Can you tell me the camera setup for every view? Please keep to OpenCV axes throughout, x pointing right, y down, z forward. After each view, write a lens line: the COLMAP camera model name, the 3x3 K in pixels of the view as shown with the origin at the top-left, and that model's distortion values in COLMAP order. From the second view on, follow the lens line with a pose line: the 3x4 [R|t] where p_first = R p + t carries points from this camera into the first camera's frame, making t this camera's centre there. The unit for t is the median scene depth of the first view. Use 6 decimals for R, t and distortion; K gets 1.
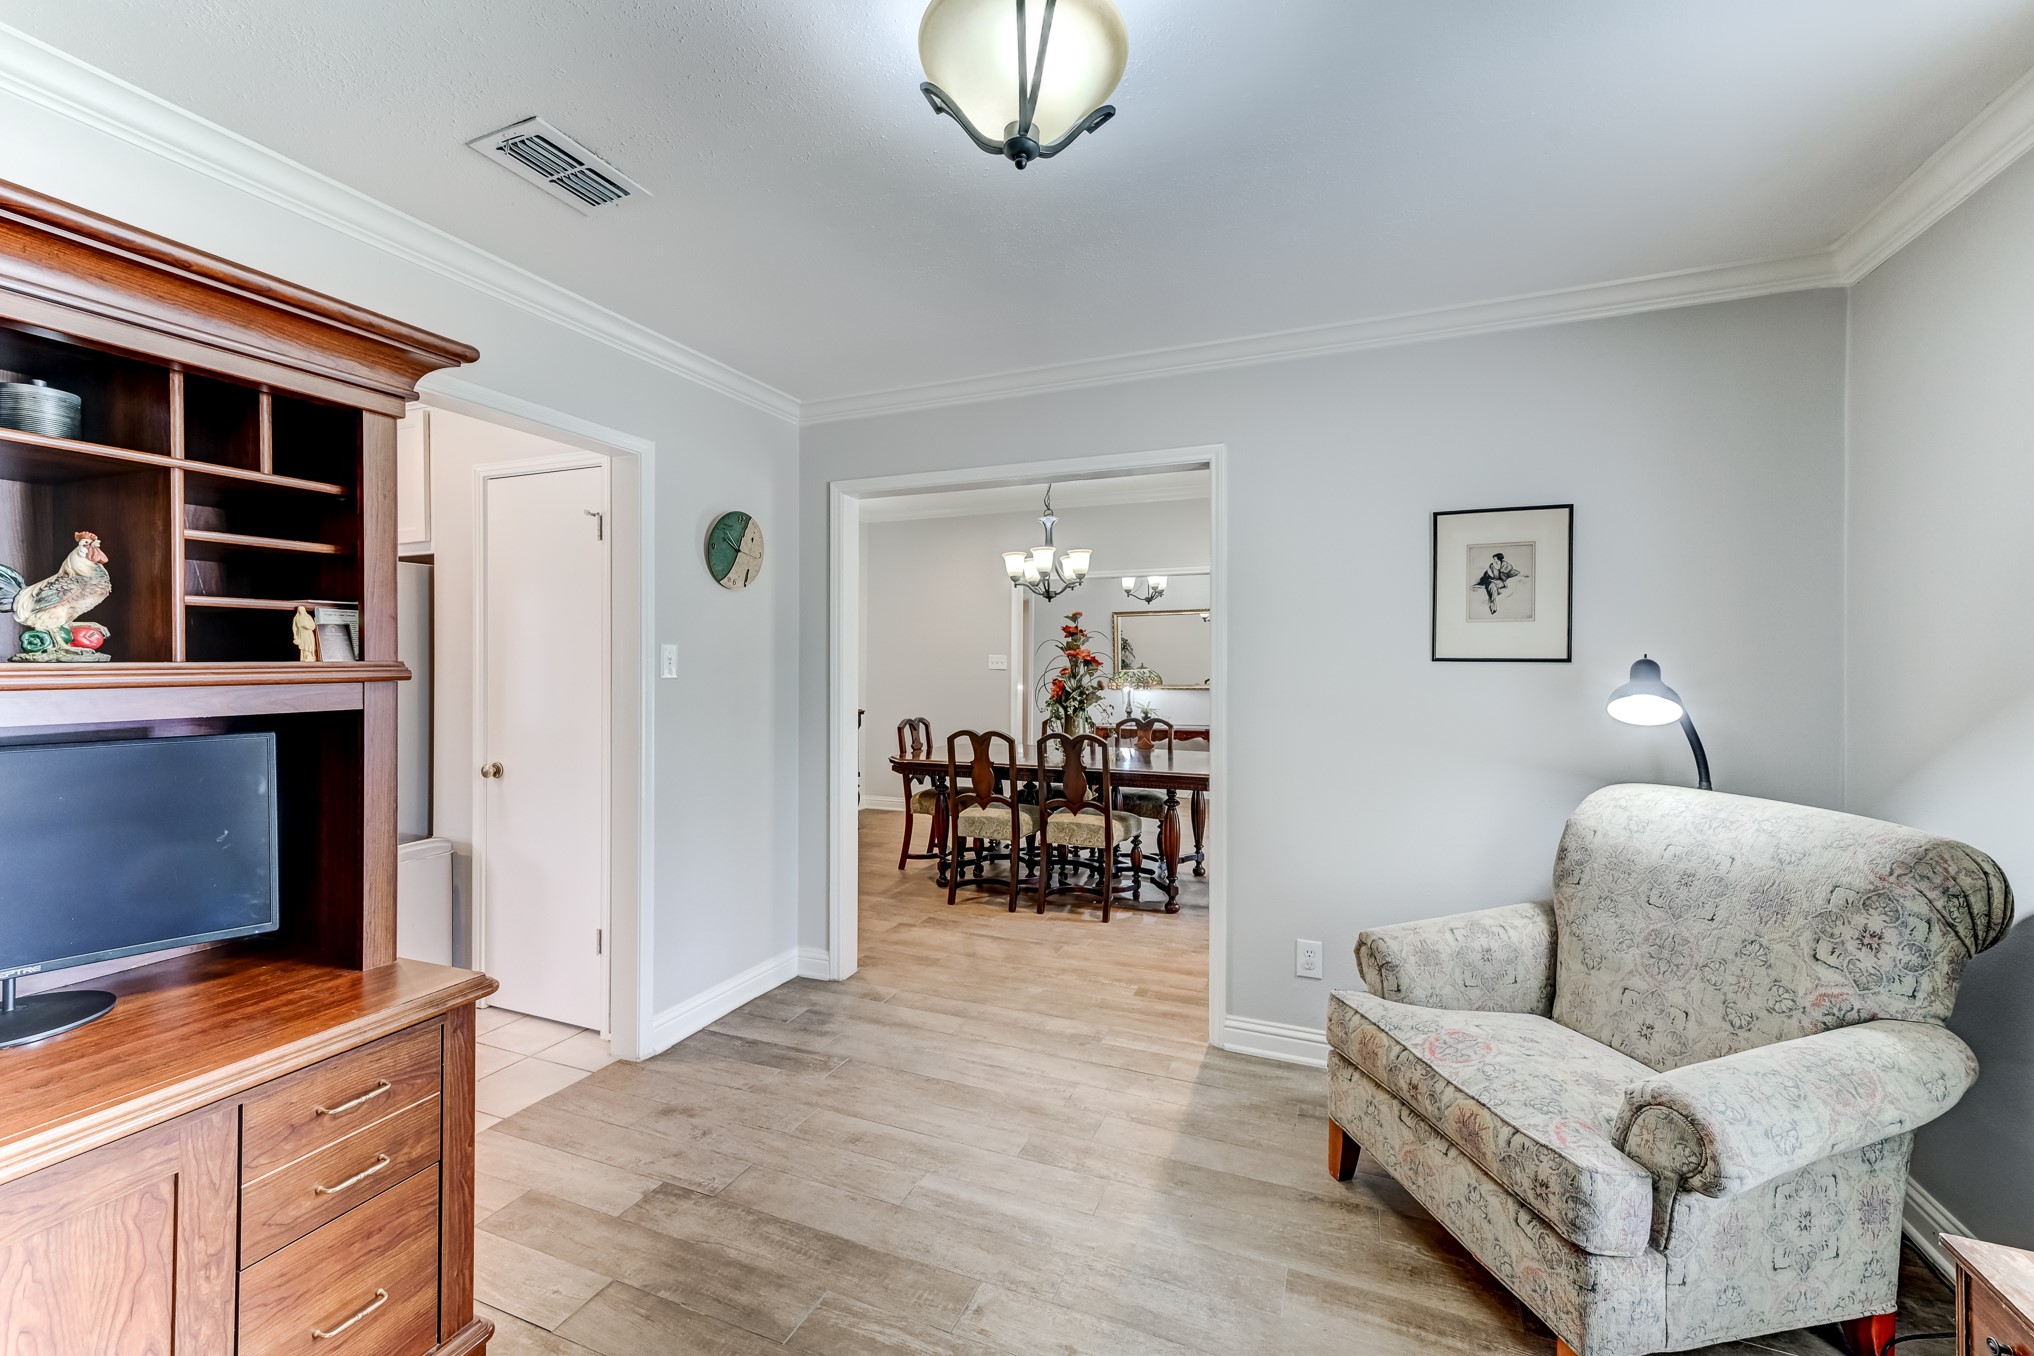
lens RADIAL K [[830.5, 0, 1016.9], [0, 830.5, 668.7], [0, 0, 1]] dist [0.011593, 0.000131]
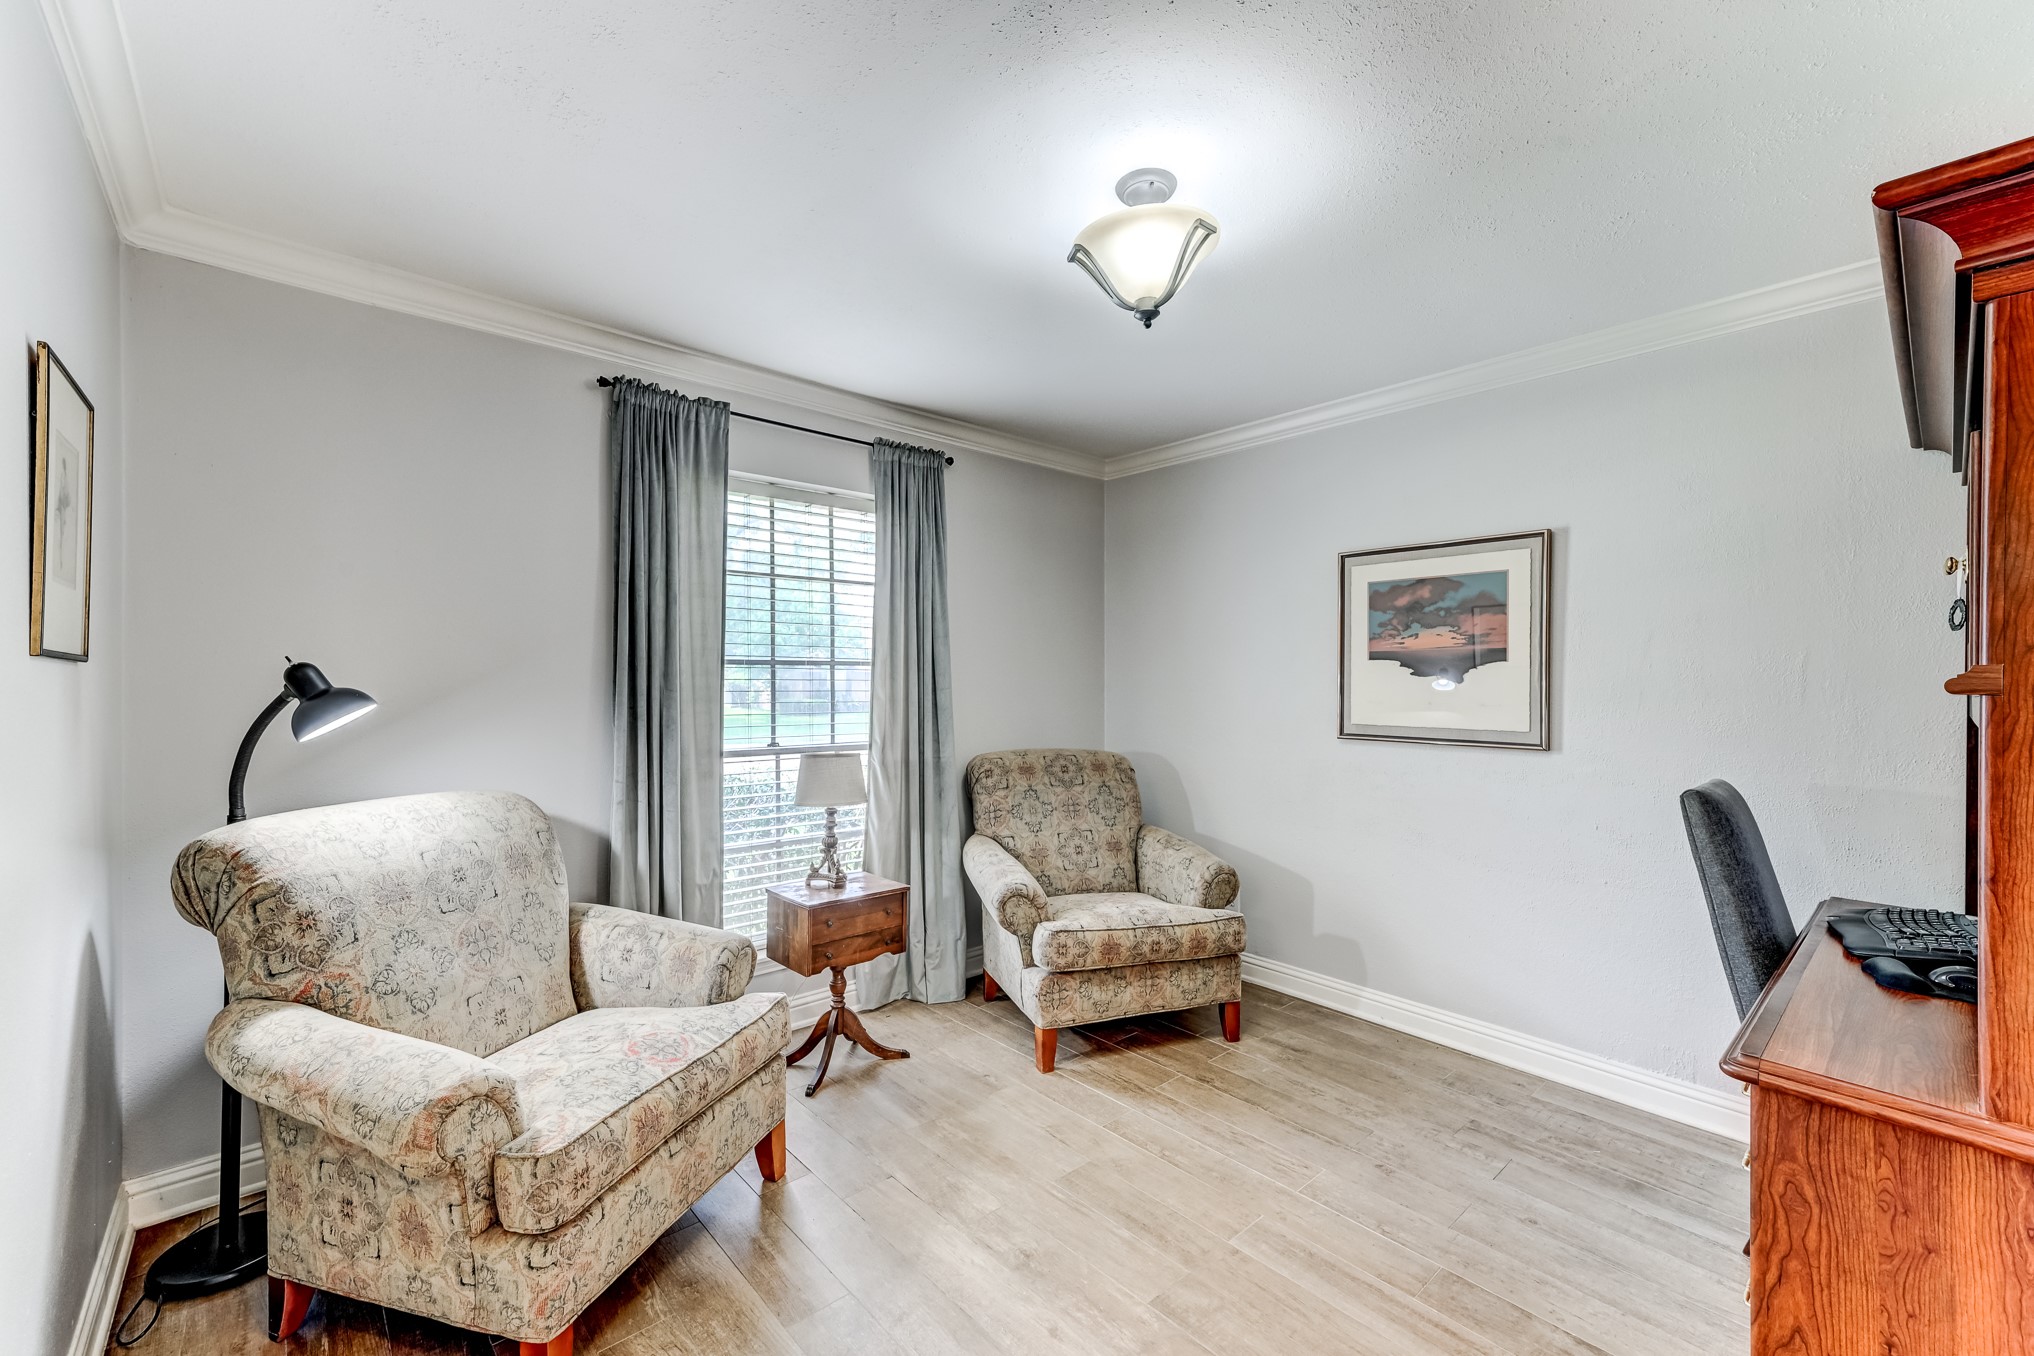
lens RADIAL K [[830.5, 0, 1018.6], [0, 830.5, 683.4], [0, 0, 1]] dist [0.011593, 0.000131]
pose [[-0.899665, -0.004871, 0.436553, -0.283319], [-0.003240, 0.999985, 0.004481, 0.004028], [-0.436568, 0.002617, -0.899668, 1.597717]]
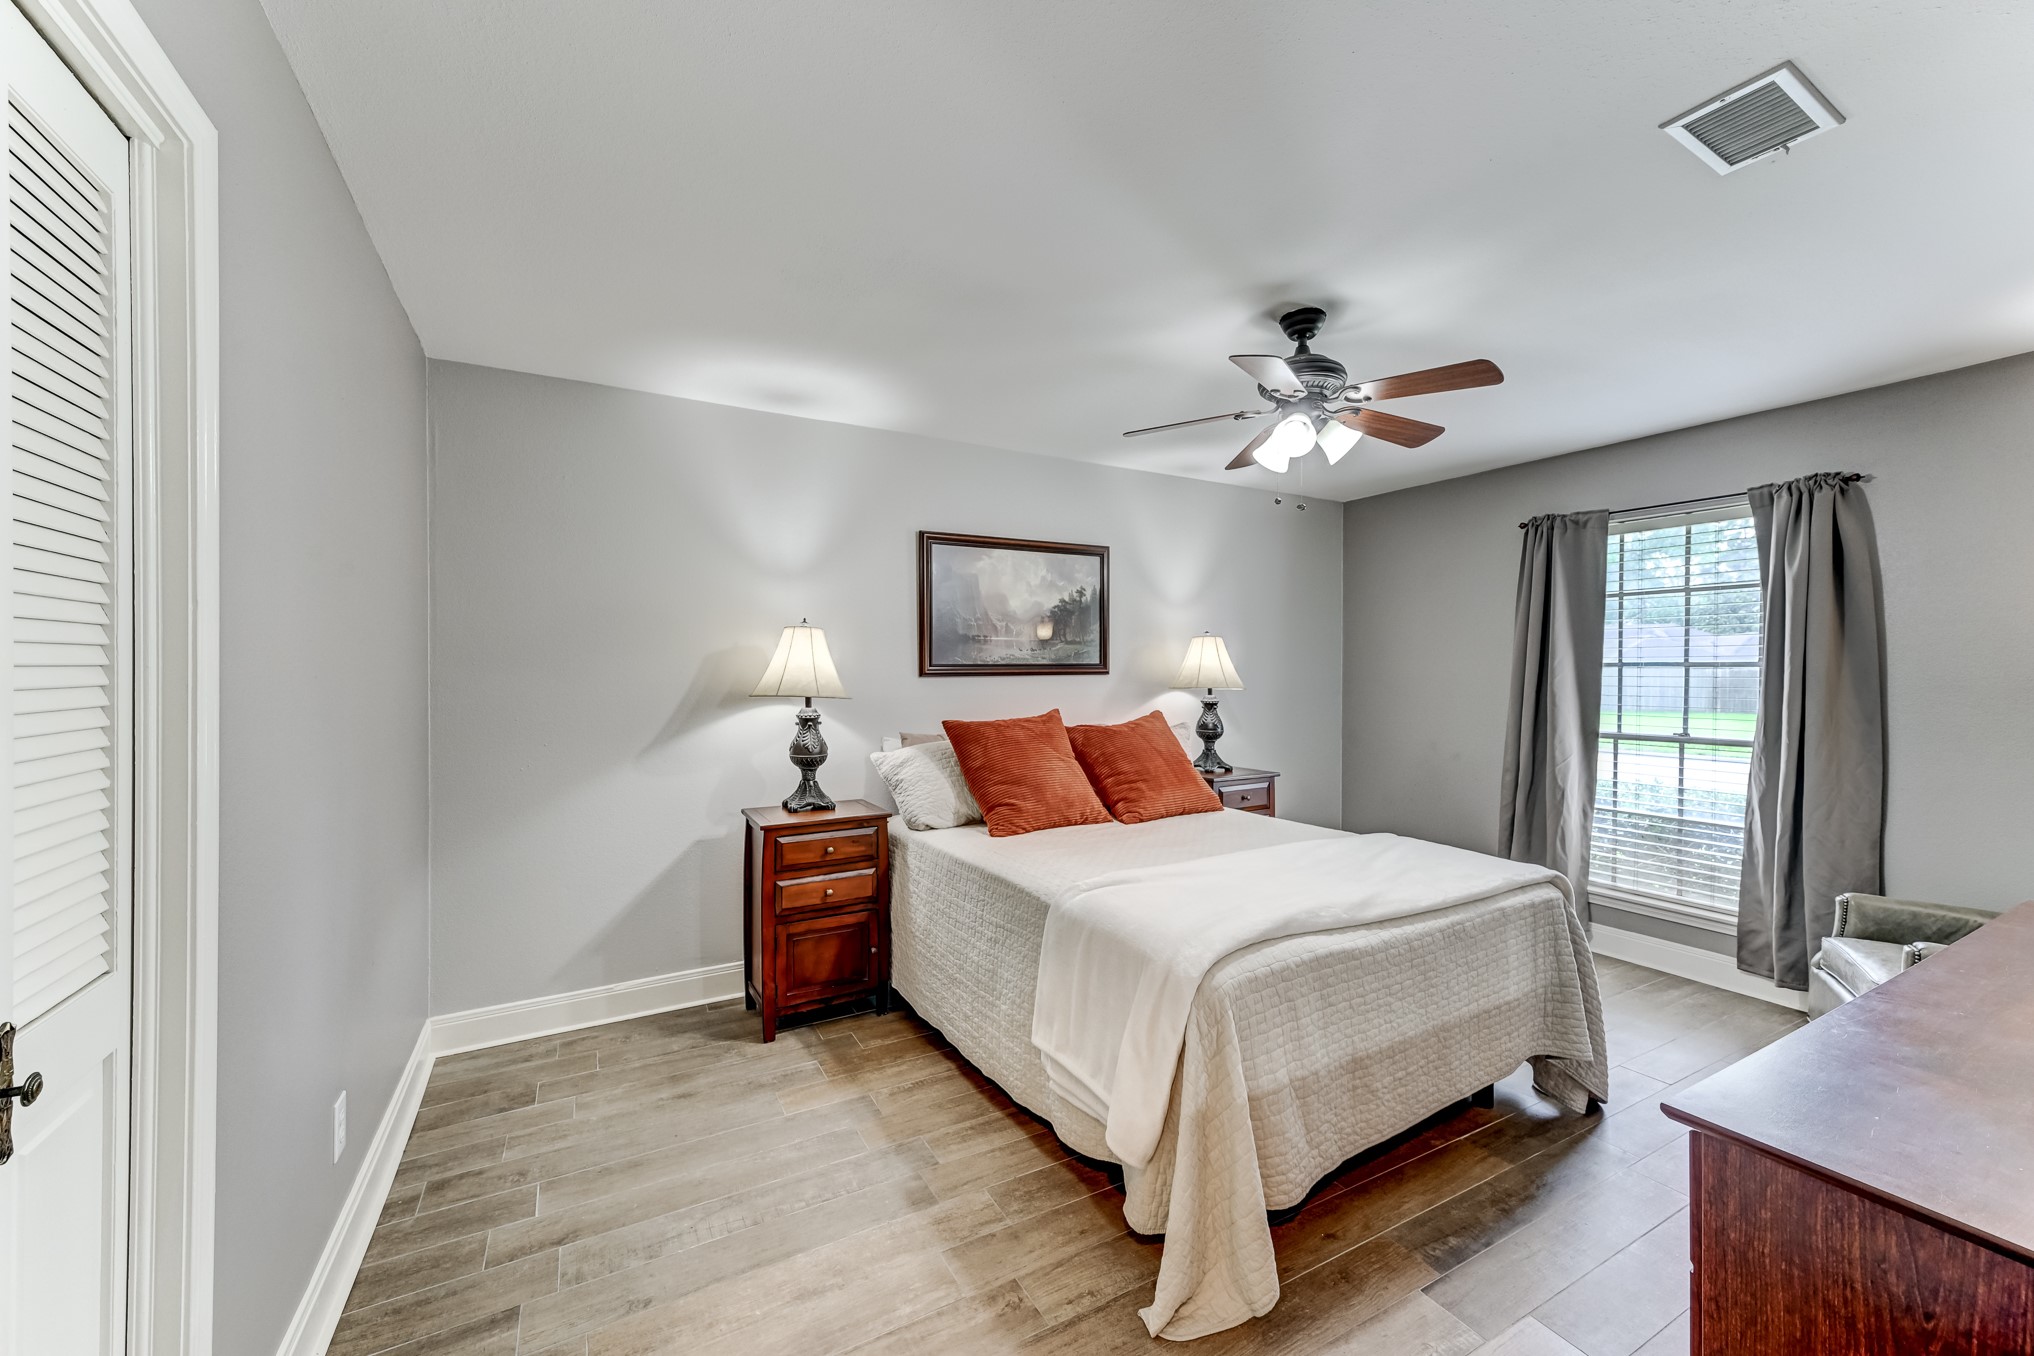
lens RADIAL K [[794.1, 0, 1018.8], [0, 794.1, 670.0], [0, 0, 1]] dist [0.010219, -0.000086]
pose [[0.620745, -0.008456, 0.783967, -1.644974], [0.010889, 0.999938, 0.002164, -0.033219], [-0.783937, 0.007193, 0.620798, 0.270107]]
